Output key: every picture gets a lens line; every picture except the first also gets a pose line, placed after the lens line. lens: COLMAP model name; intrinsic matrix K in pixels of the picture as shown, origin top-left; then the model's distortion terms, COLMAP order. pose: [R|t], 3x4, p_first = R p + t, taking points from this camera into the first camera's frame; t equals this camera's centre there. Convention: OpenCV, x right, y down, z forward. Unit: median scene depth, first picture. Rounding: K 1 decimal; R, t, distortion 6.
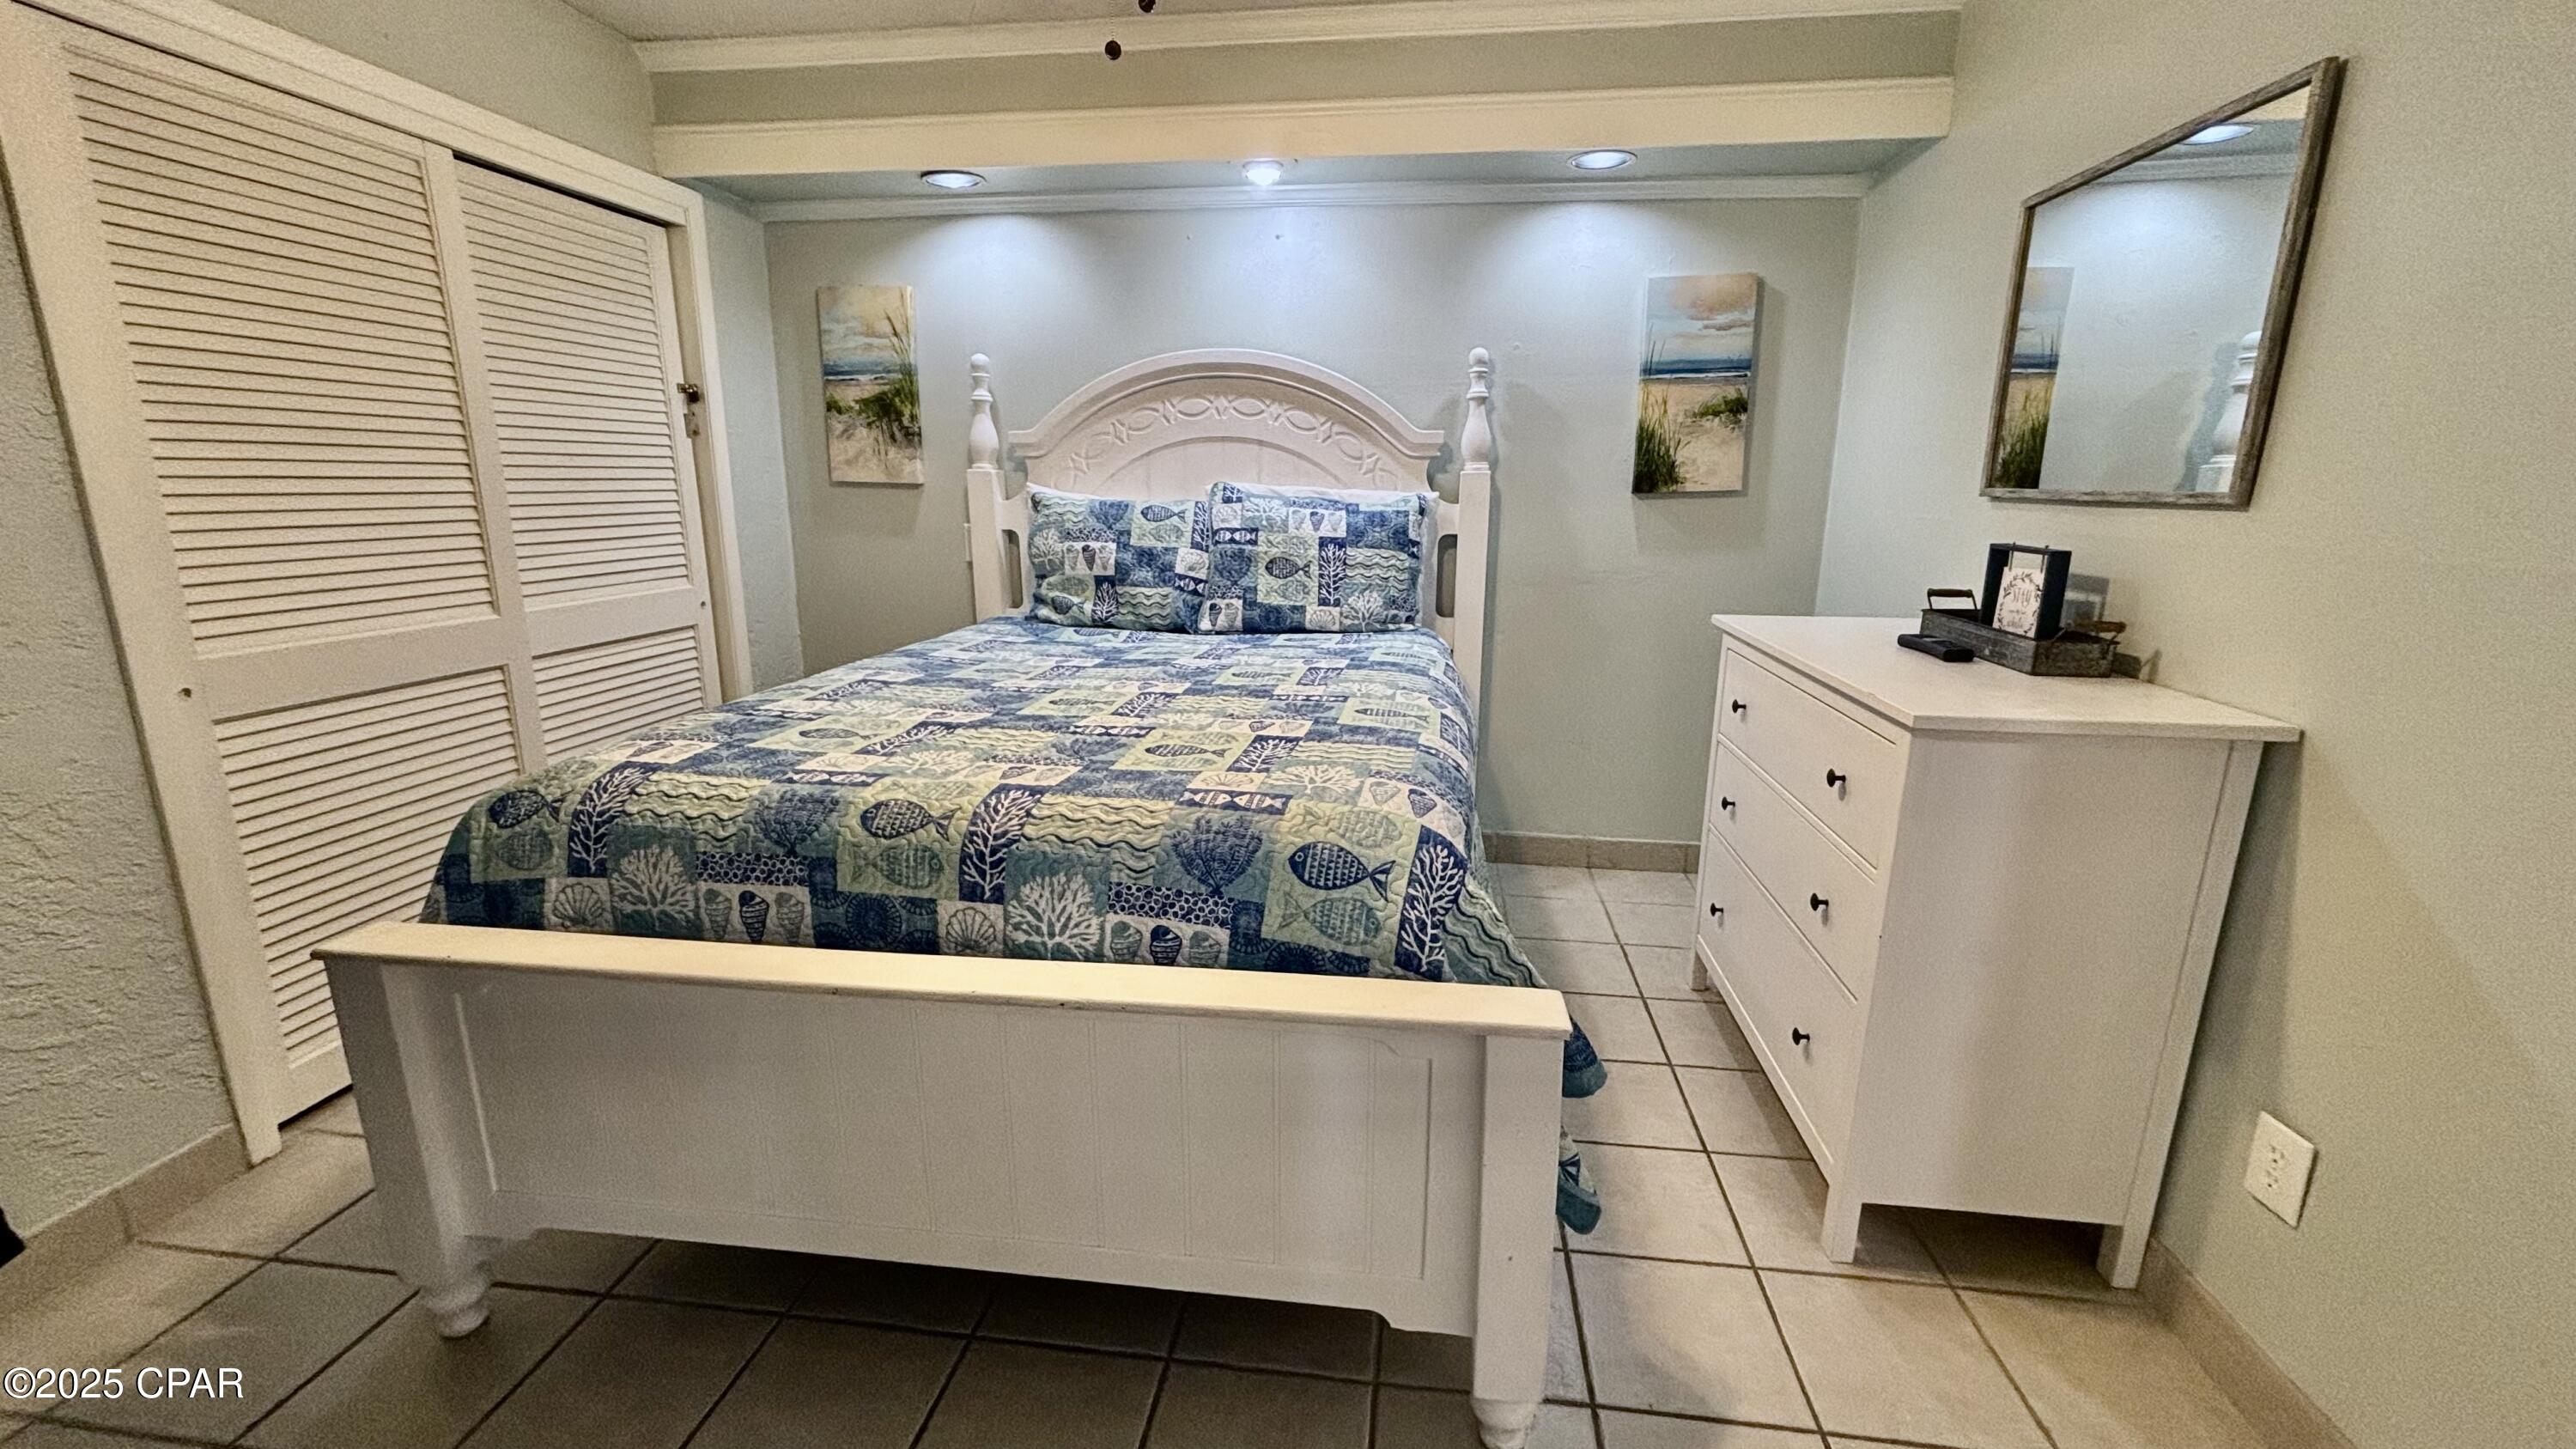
lens RADIAL K [[1040.7, 0, 1304.8], [0, 1040.7, 736.6], [0, 0, 1]] dist [0.007246, -0.005045]
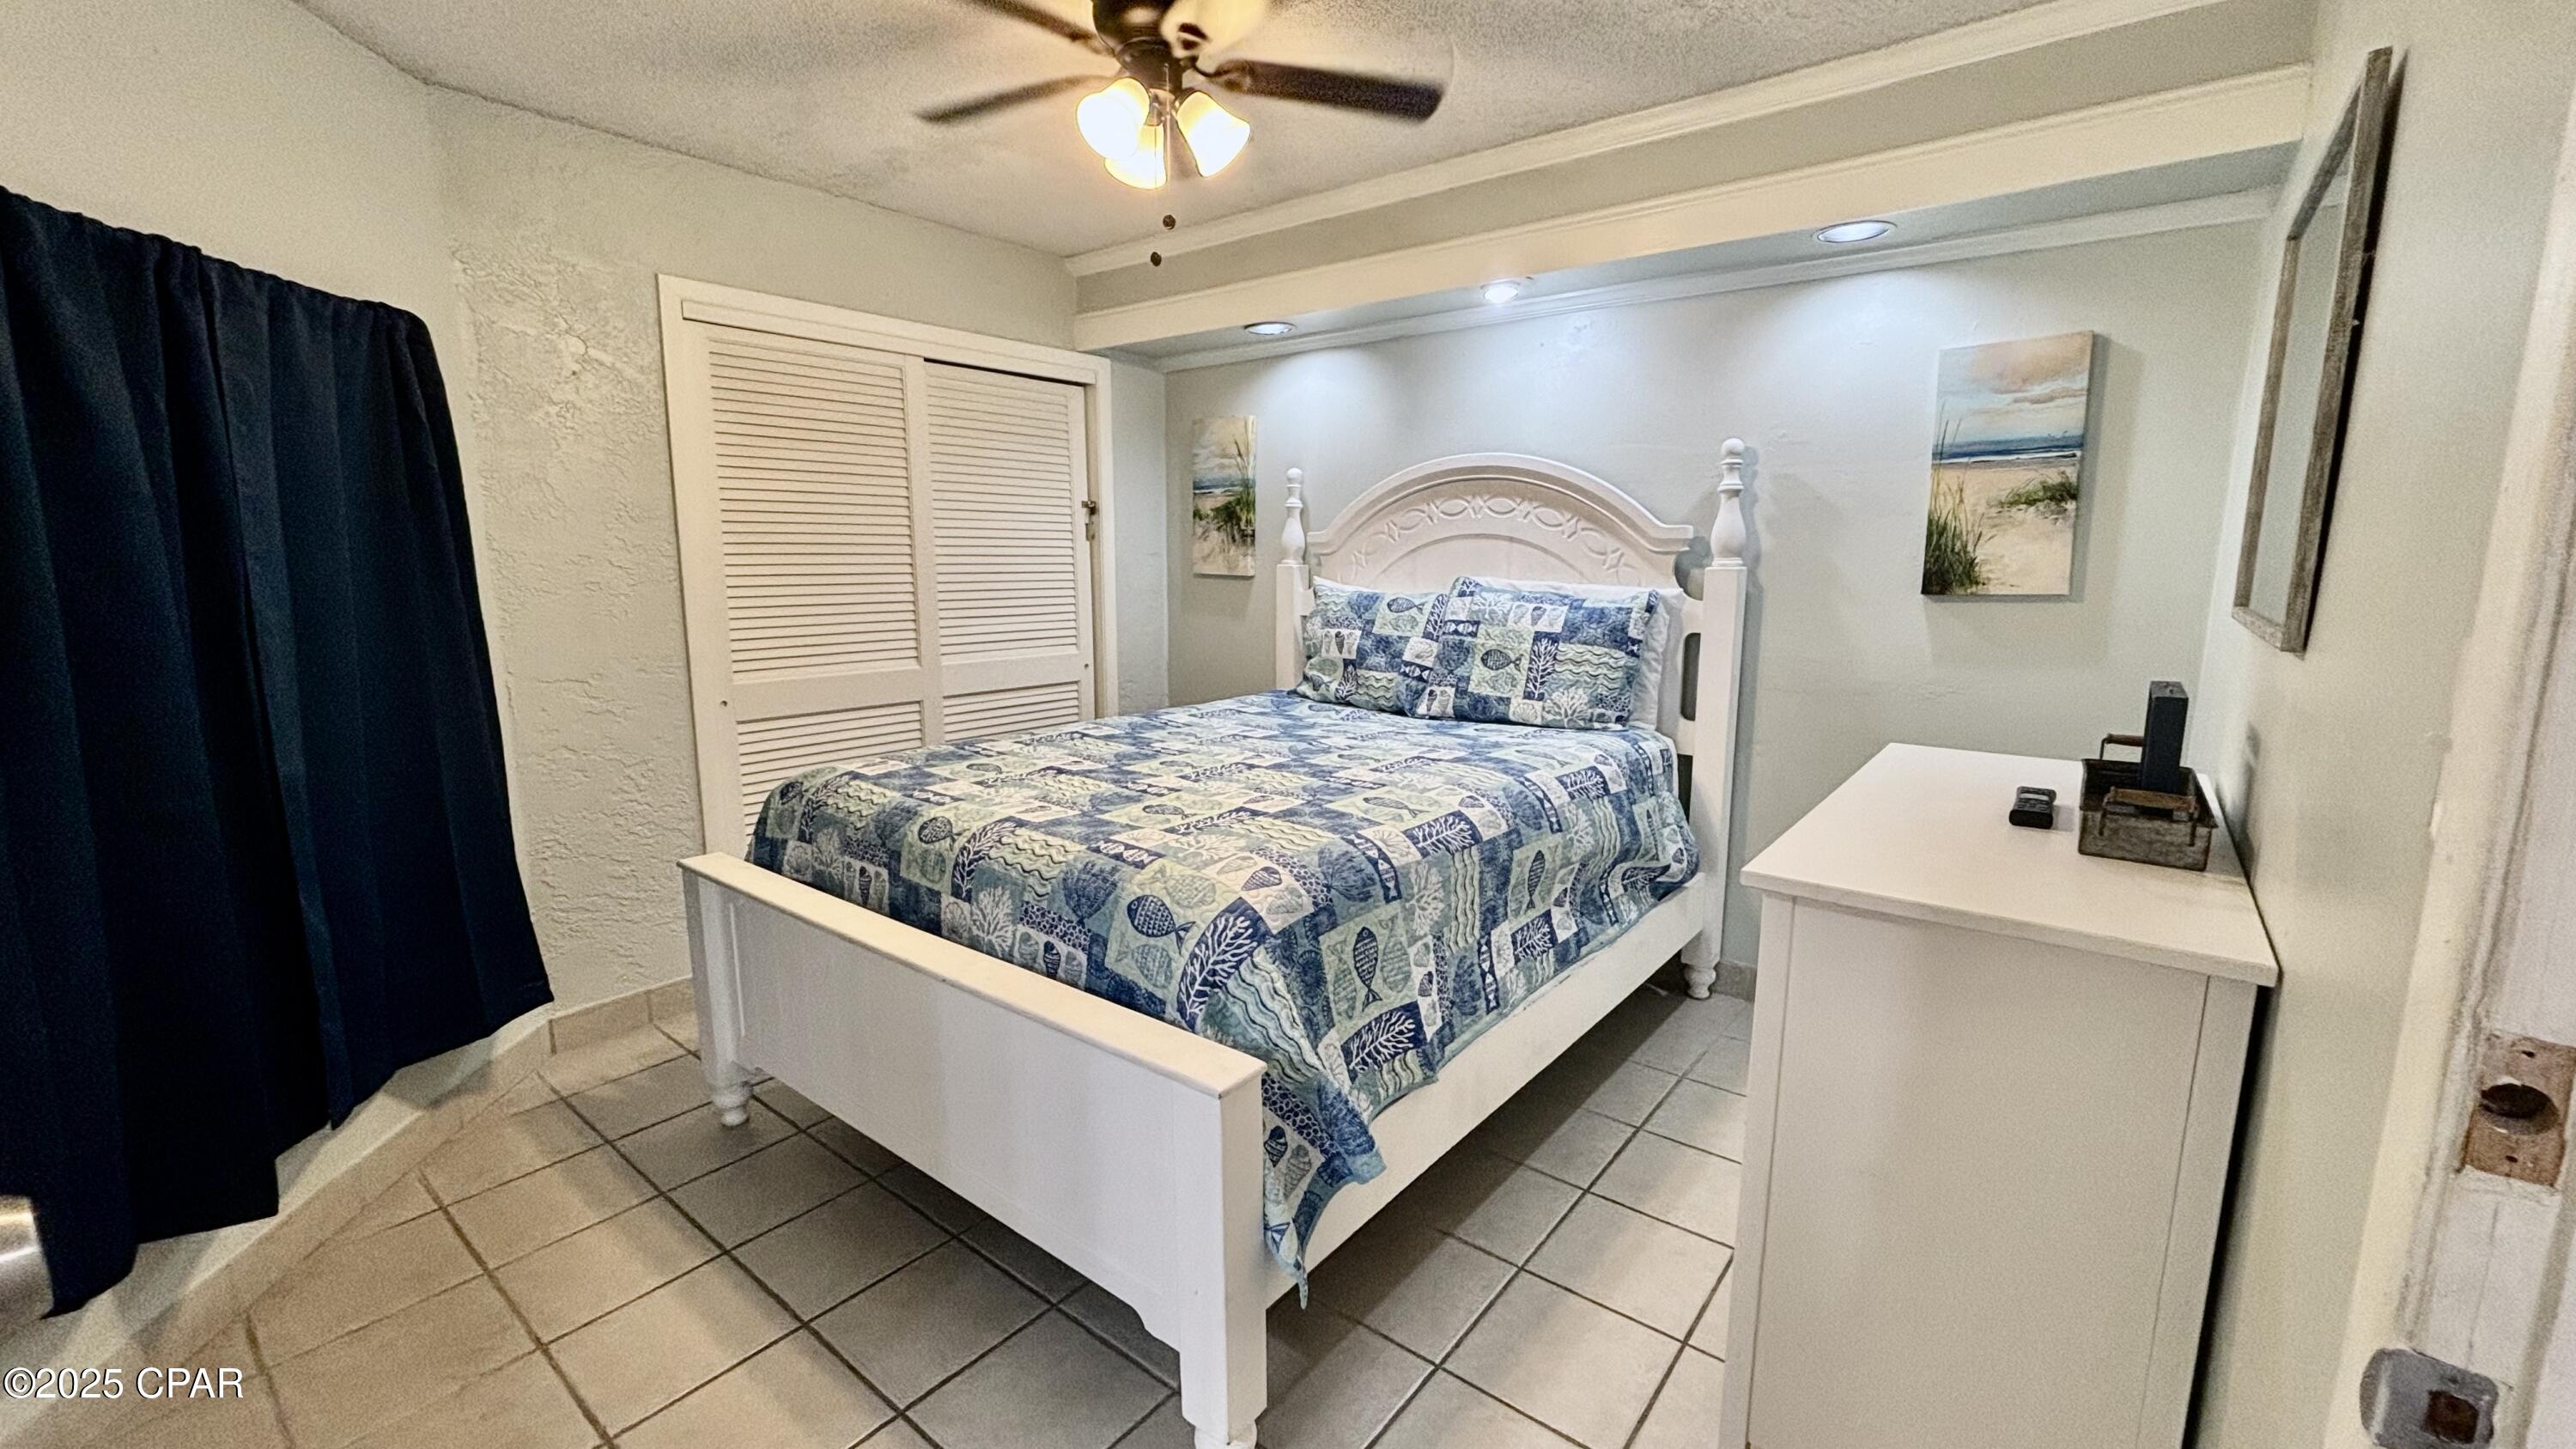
lens RADIAL K [[1040.7, 0, 1337.5], [0, 1040.7, 754.5], [0, 0, 1]] dist [0.007246, -0.005045]
pose [[0.861037, 0.095896, -0.499420, 0.367912], [-0.122036, 0.992327, -0.019857, -0.028915], [0.493683, 0.078045, 0.866133, 0.030067]]
